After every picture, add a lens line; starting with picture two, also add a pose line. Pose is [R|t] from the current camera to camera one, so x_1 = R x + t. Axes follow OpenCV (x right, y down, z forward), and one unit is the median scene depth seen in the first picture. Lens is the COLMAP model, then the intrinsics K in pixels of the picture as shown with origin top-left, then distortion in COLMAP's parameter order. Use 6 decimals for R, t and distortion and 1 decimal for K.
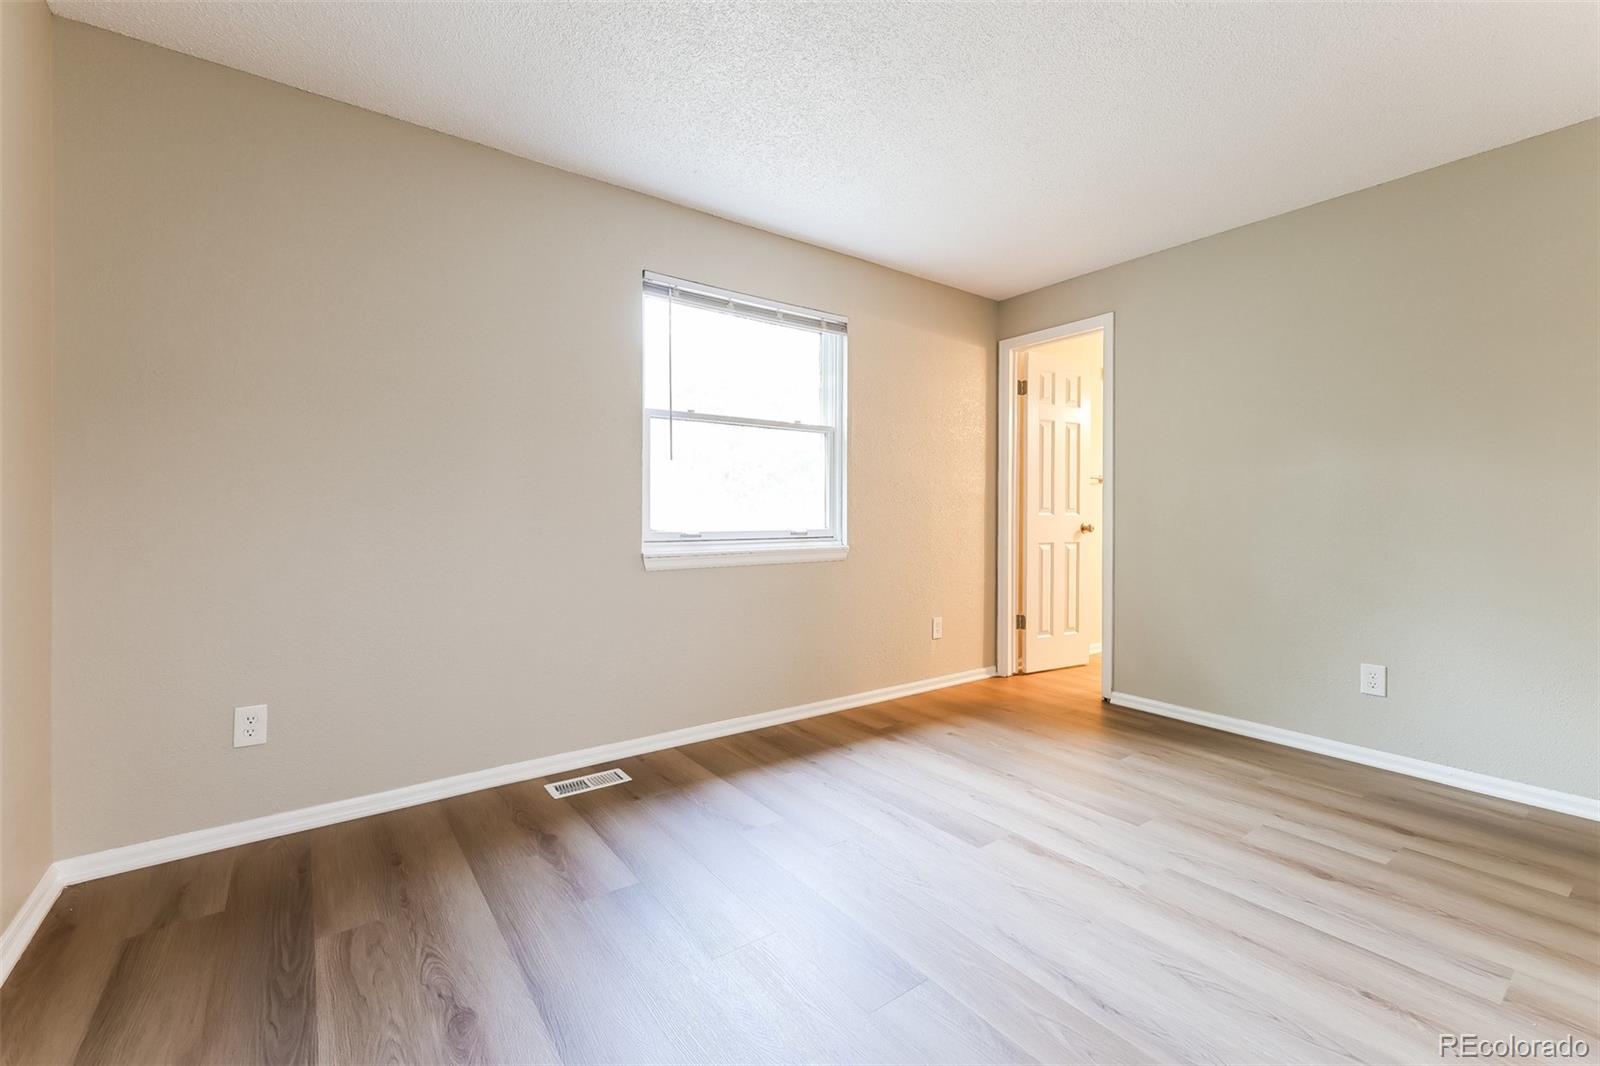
lens RADIAL K [[675.8, 0, 792.2], [0, 675.8, 519.9], [0, 0, 1]] dist [0.000968, -0.000240]
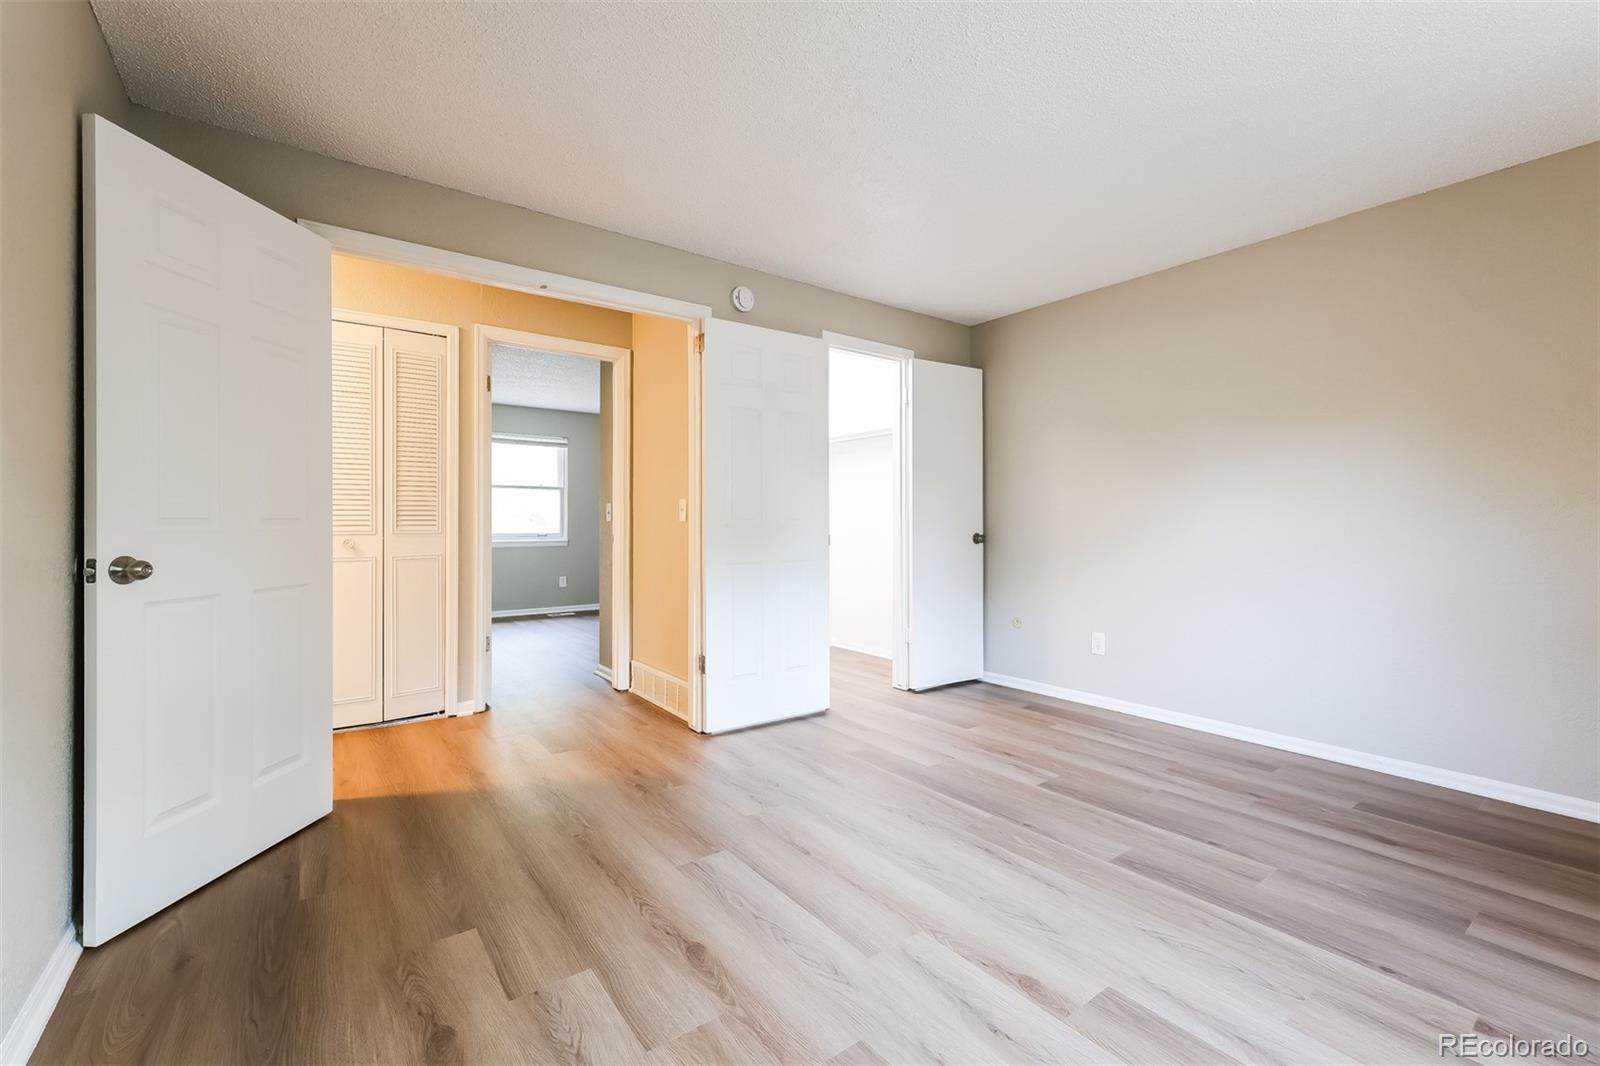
lens RADIAL K [[666.7, 0, 788.5], [0, 666.7, 523.2], [0, 0, 1]] dist [0.004573, 0.000228]
pose [[-0.999970, -0.002265, 0.007447, 0.449193], [-0.002216, 0.999976, 0.006559, -0.016091], [-0.007461, 0.006542, -0.999951, 1.254861]]
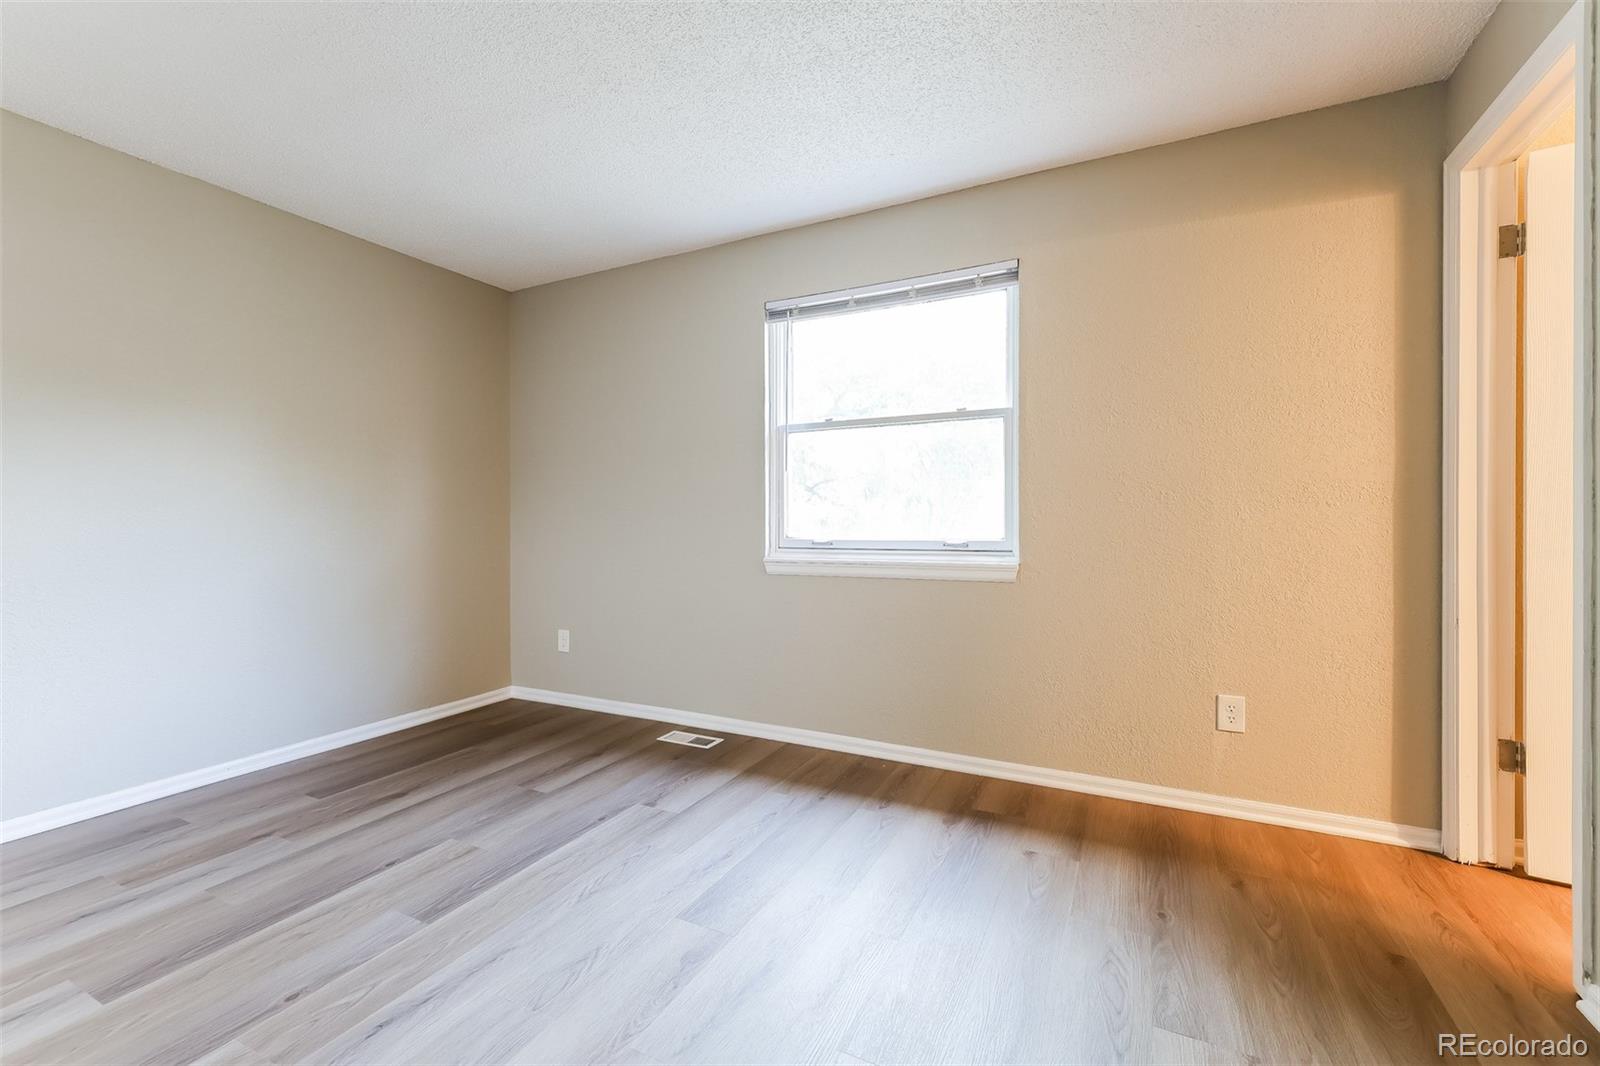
lens RADIAL K [[681.1, 0, 791.5], [0, 681.1, 523.5], [0, 0, 1]] dist [0.002963, 0.000248]
pose [[0.443605, -0.000896, -0.896222, 0.804503], [-0.001879, 0.999996, -0.001930, -0.005077], [0.896220, 0.002541, 0.443602, 0.544844]]
